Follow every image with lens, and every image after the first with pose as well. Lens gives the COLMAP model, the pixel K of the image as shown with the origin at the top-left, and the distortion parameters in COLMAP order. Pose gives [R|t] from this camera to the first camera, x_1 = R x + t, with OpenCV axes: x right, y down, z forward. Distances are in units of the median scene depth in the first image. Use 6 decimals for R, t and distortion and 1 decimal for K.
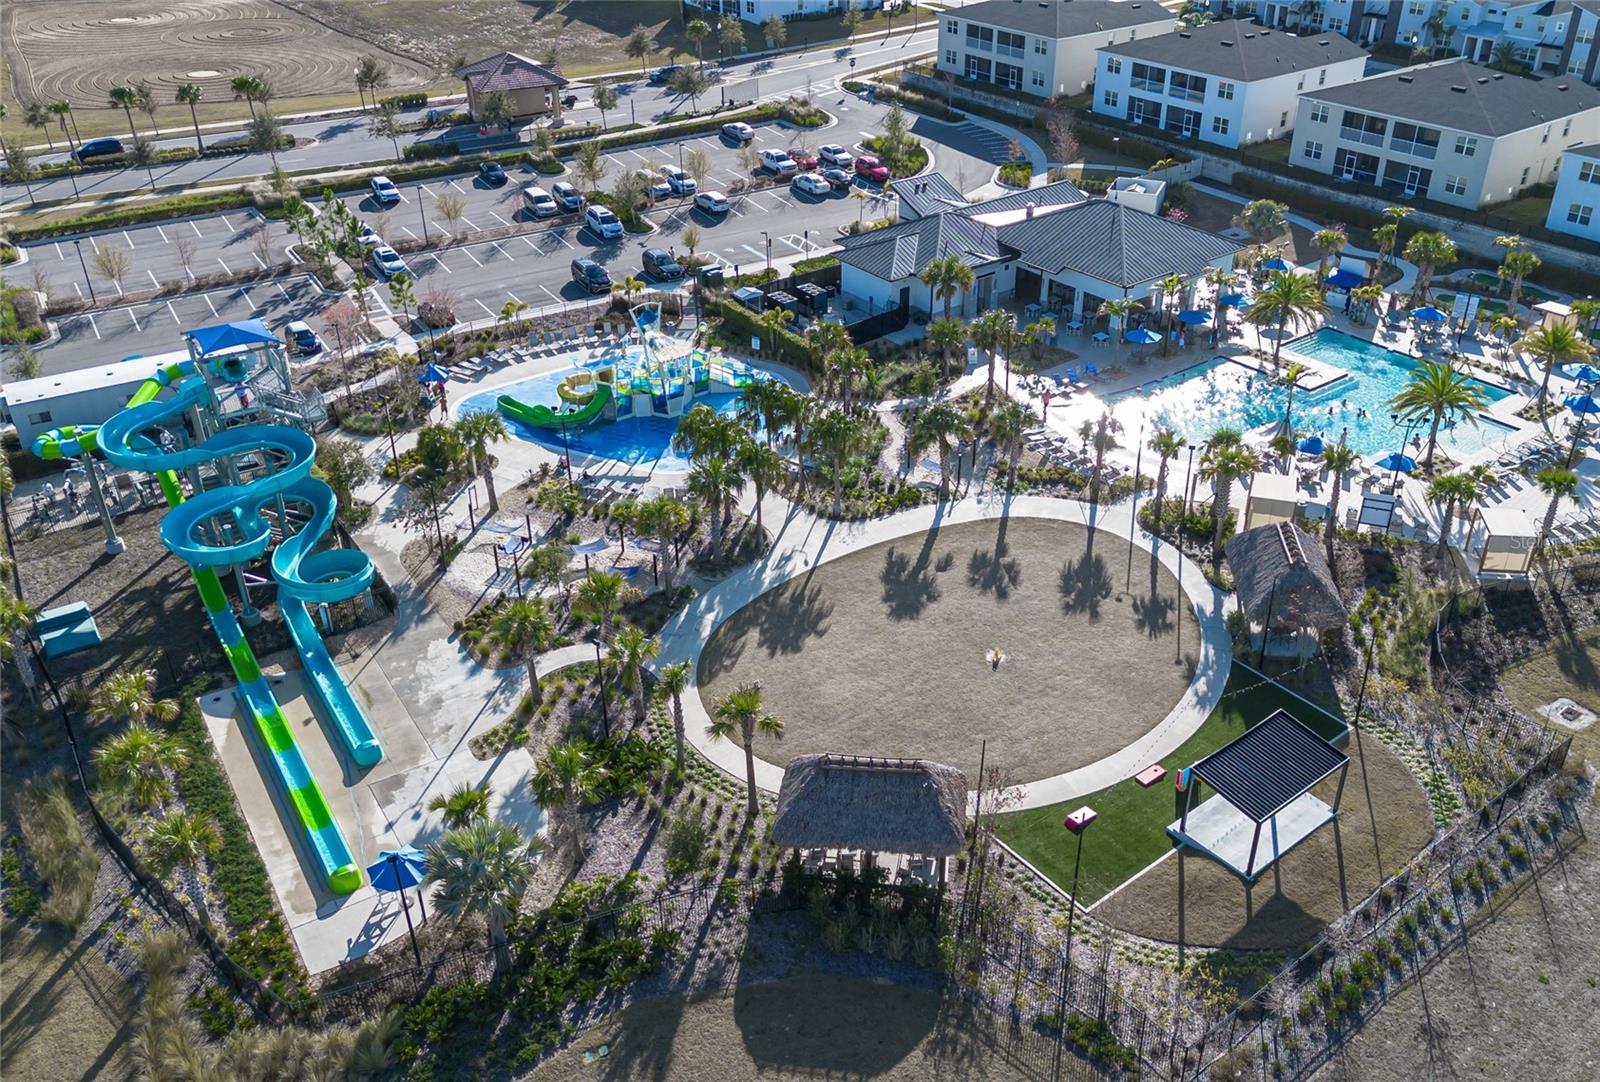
lens RADIAL K [[1368.6, 0, 834.9], [0, 1368.6, 539.8], [0, 0, 1]] dist [0.057801, -0.032961]
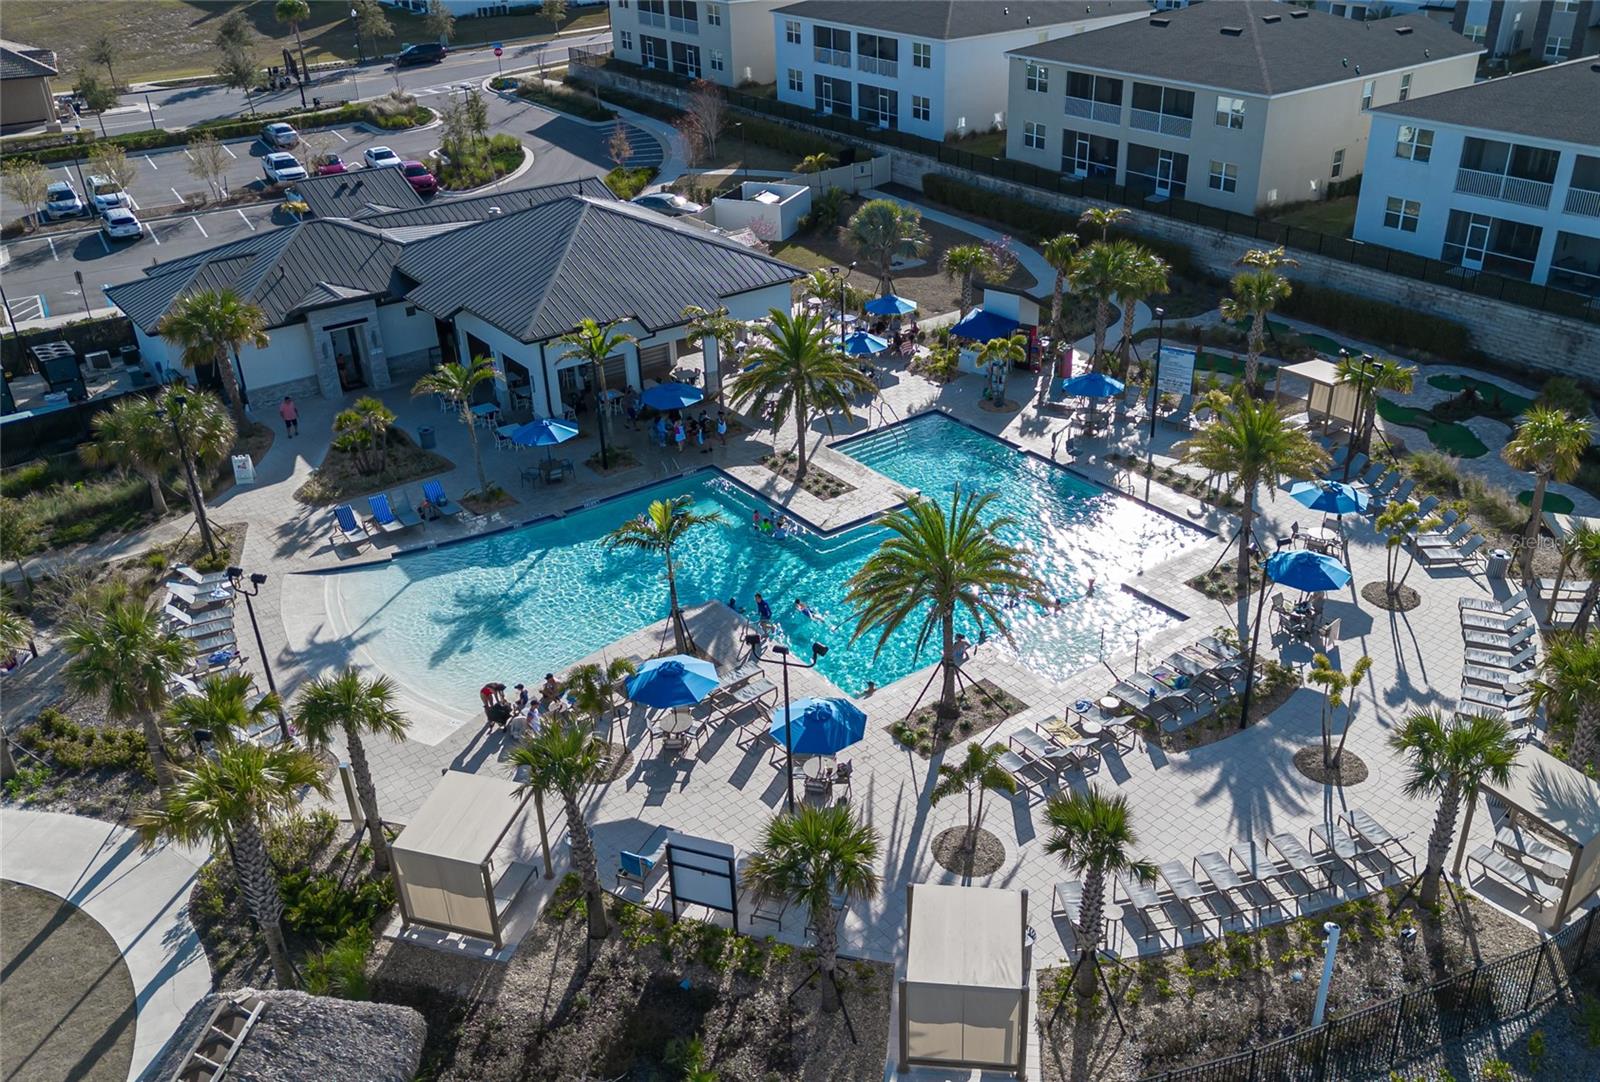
lens RADIAL K [[1368.6, 0, 834.9], [0, 1368.6, 539.8], [0, 0, 1]] dist [0.057801, -0.032961]
pose [[0.999632, -0.013613, -0.023466, 0.290965], [0.012488, 0.998795, -0.047470, -0.065721], [0.024084, 0.047160, 0.998597, 0.387853]]
